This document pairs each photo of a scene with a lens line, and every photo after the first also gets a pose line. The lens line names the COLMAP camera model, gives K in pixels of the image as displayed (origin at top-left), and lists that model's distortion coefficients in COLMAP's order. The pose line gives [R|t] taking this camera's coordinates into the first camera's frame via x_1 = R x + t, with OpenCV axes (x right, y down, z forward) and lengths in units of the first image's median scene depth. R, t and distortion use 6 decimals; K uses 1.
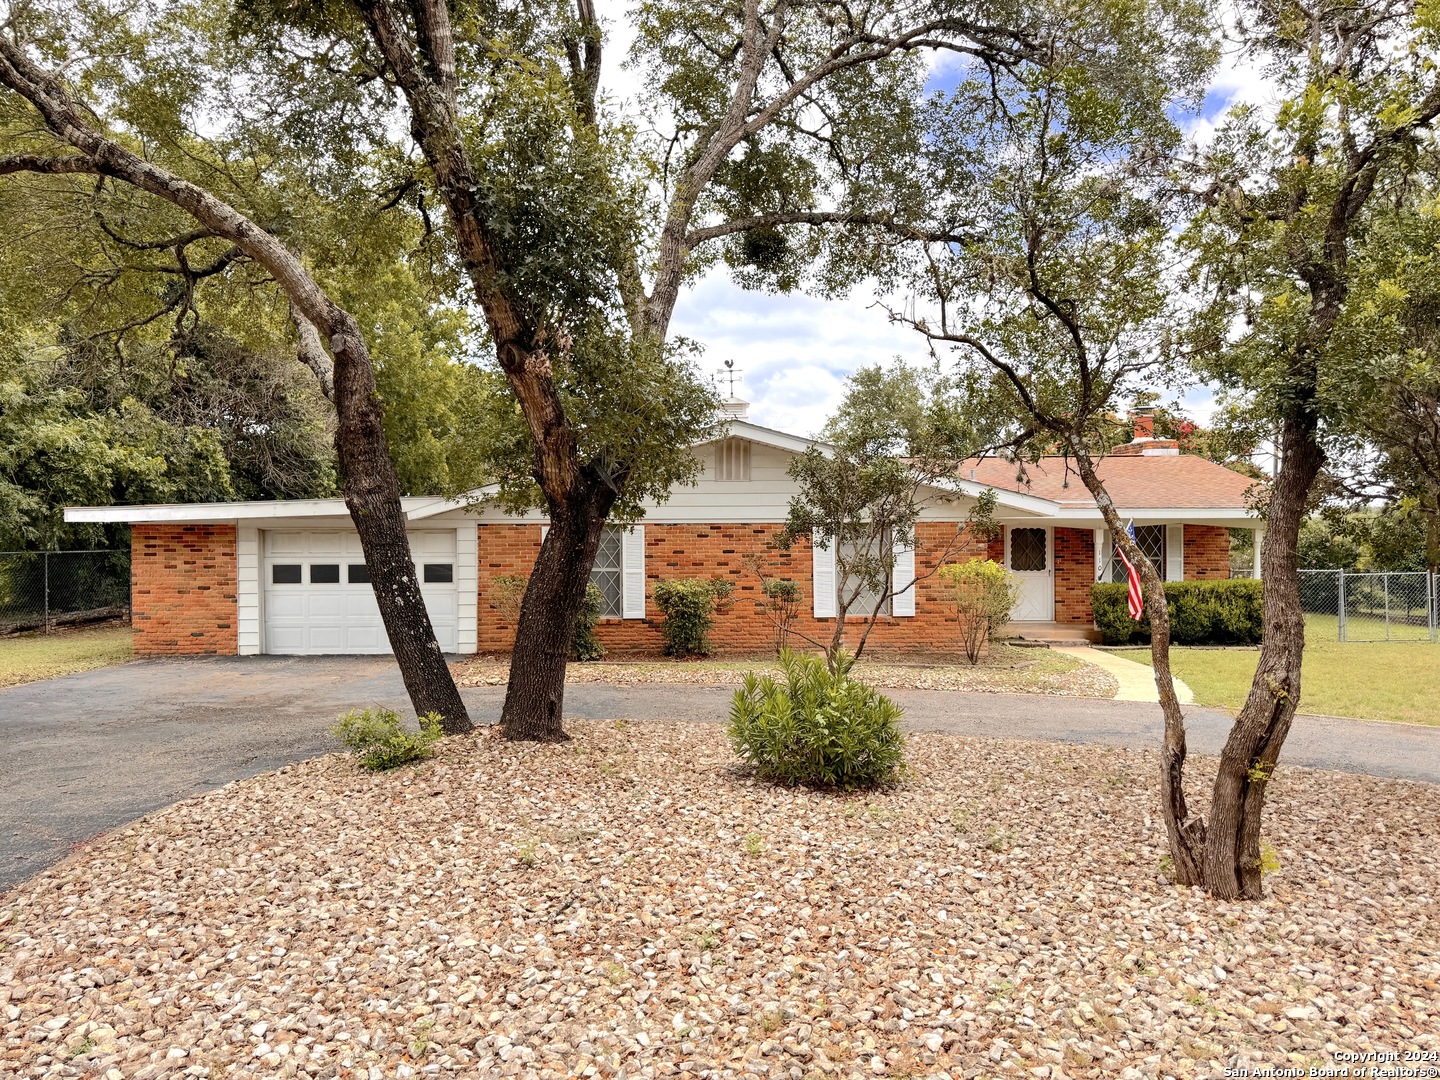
lens RADIAL K [[1015.0, 0, 727.3], [0, 1015.0, 543.8], [0, 0, 1]] dist [0.026747, -0.024894]
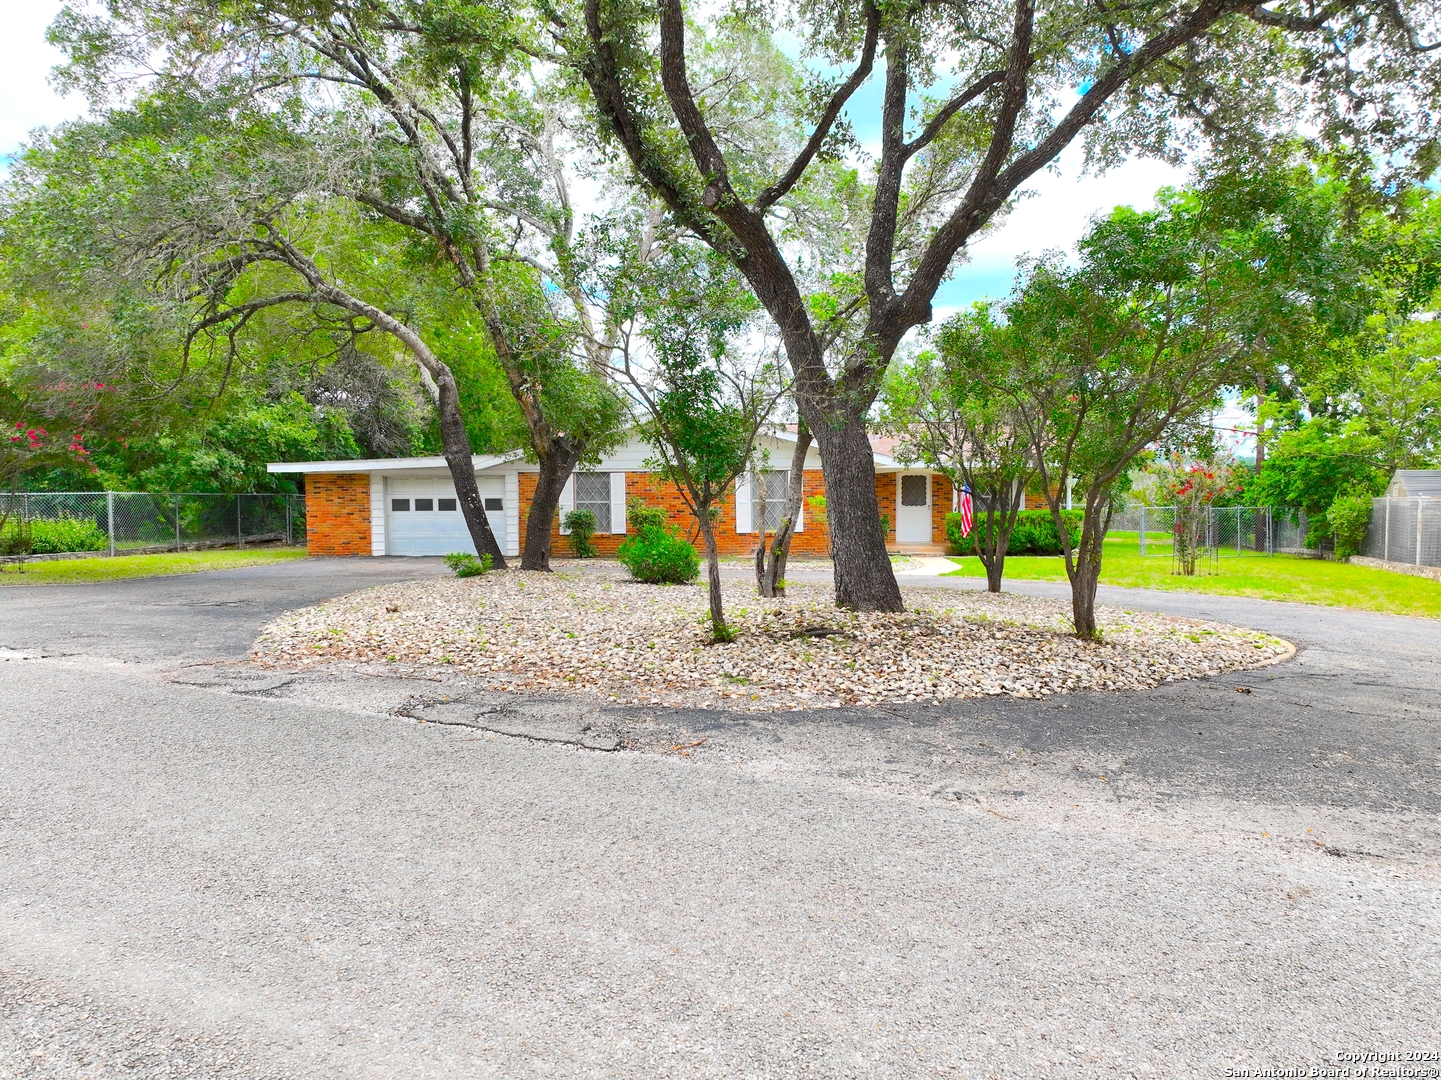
lens RADIAL K [[1021.3, 0, 715.9], [0, 1021.3, 537.8], [0, 0, 1]] dist [0.013602, 0.007444]
pose [[0.997327, -0.001442, -0.073048, 0.172326], [0.003973, 0.999396, 0.034516, 0.028018], [0.072954, -0.034714, 0.996731, -0.549947]]
